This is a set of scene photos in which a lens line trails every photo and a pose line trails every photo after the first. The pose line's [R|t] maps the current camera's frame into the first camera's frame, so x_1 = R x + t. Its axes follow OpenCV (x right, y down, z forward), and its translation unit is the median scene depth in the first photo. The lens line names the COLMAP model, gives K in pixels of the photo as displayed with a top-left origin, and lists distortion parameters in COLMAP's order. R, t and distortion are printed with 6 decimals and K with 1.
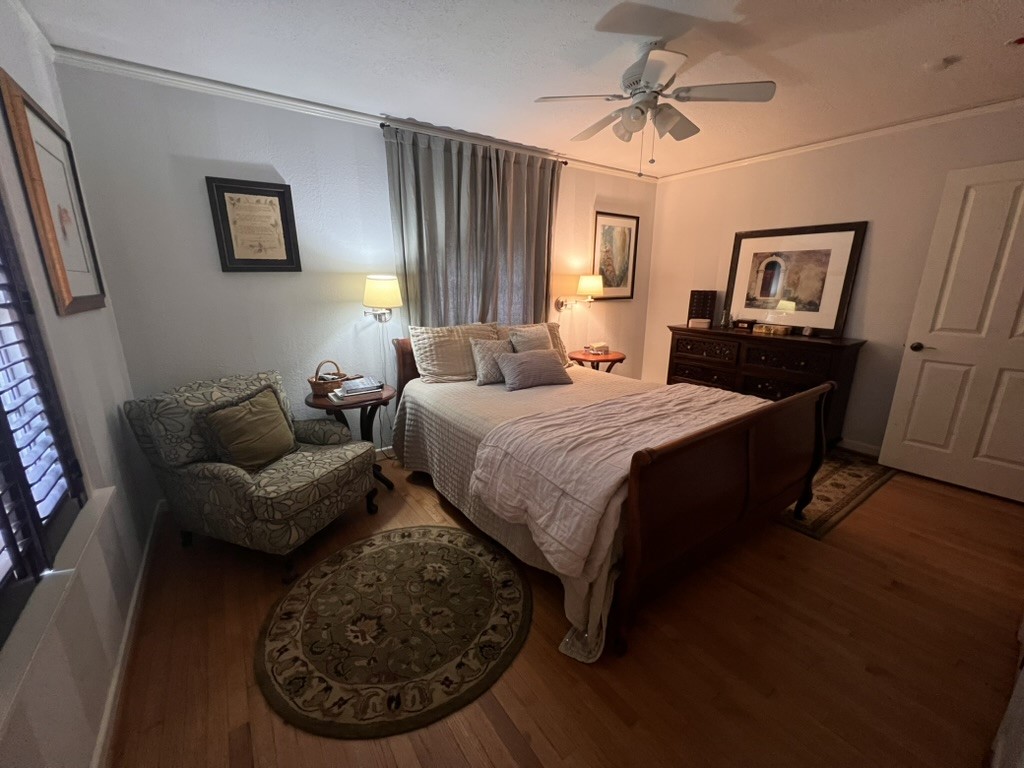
lens RADIAL K [[410.2, 0, 510.2], [0, 410.2, 385.3], [0, 0, 1]] dist [-0.000010, 0.000314]
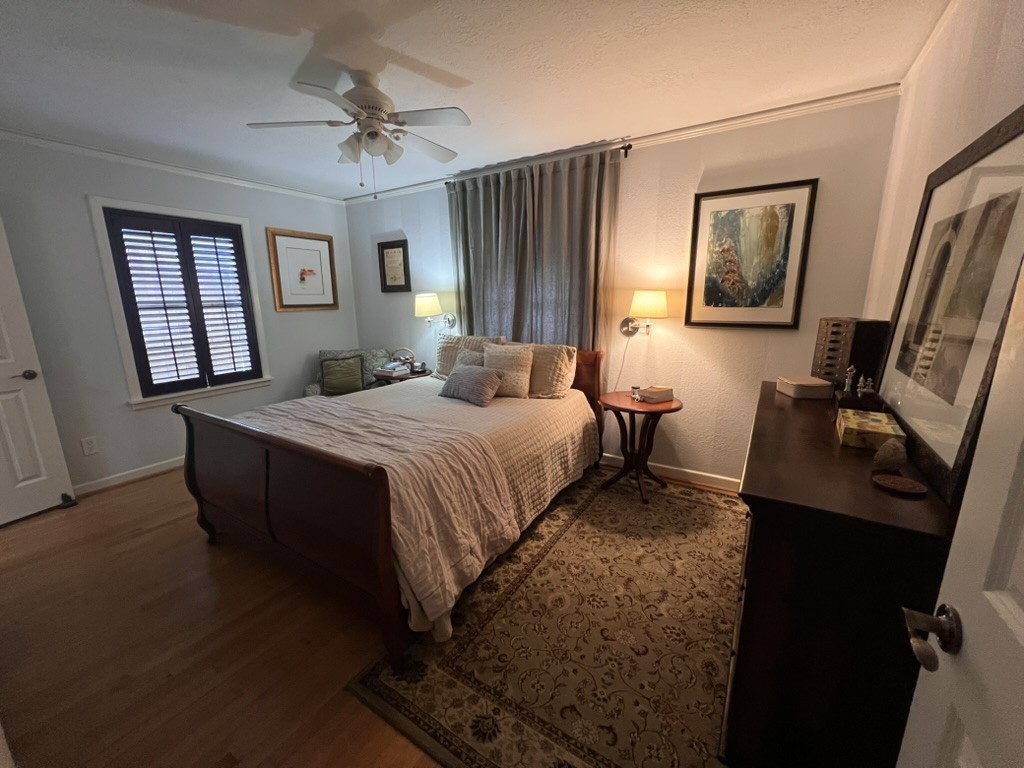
lens RADIAL K [[410.2, 0, 512.3], [0, 410.2, 384.8], [0, 0, 1]] dist [-0.000010, 0.000314]
pose [[0.388231, 0.196741, -0.900317, 0.974421], [-0.221139, 0.968291, 0.116236, -0.170294], [0.894636, 0.153969, 0.419427, 0.633480]]
